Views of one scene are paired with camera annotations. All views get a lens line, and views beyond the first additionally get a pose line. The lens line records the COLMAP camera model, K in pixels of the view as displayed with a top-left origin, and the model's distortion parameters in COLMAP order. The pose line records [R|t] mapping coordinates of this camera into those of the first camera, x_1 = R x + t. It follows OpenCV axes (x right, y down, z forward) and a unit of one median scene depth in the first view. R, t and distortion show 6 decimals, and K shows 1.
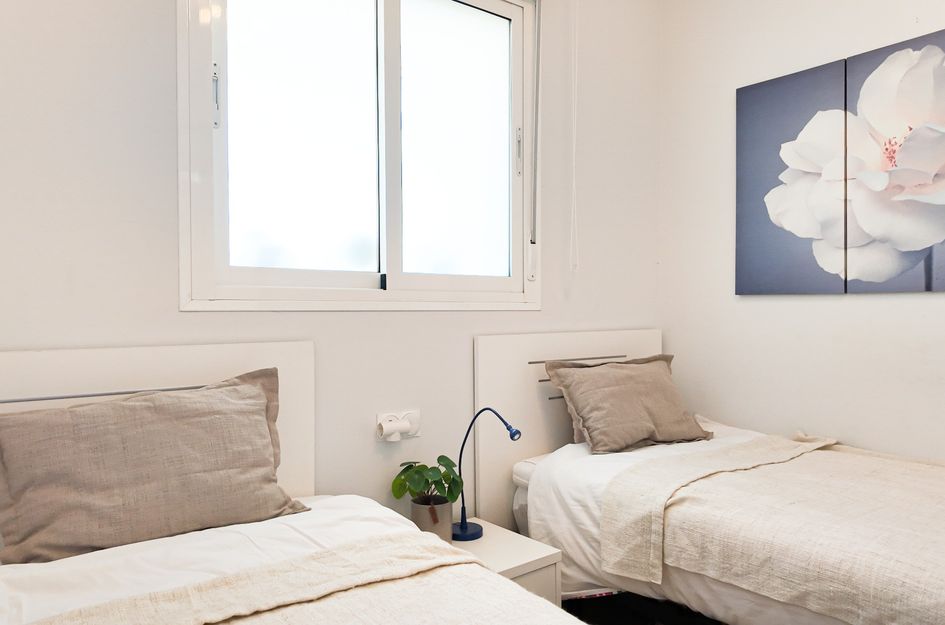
lens RADIAL K [[649.8, 0, 476.5], [0, 649.8, 313.5], [0, 0, 1]] dist [0.078807, -0.098674]
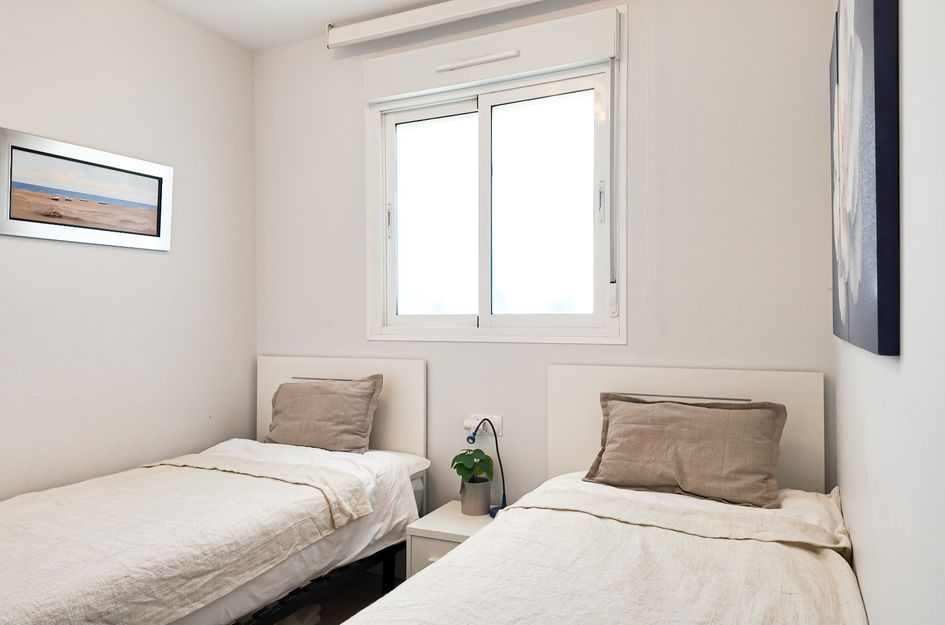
lens RADIAL K [[649.8, 0, 479.7], [0, 649.8, 310.5], [0, 0, 1]] dist [0.078807, -0.098674]
pose [[0.437600, -0.010982, -0.899103, 1.007181], [-0.005053, 0.999880, -0.014673, -0.046499], [0.899156, 0.010964, 0.437492, 0.338233]]
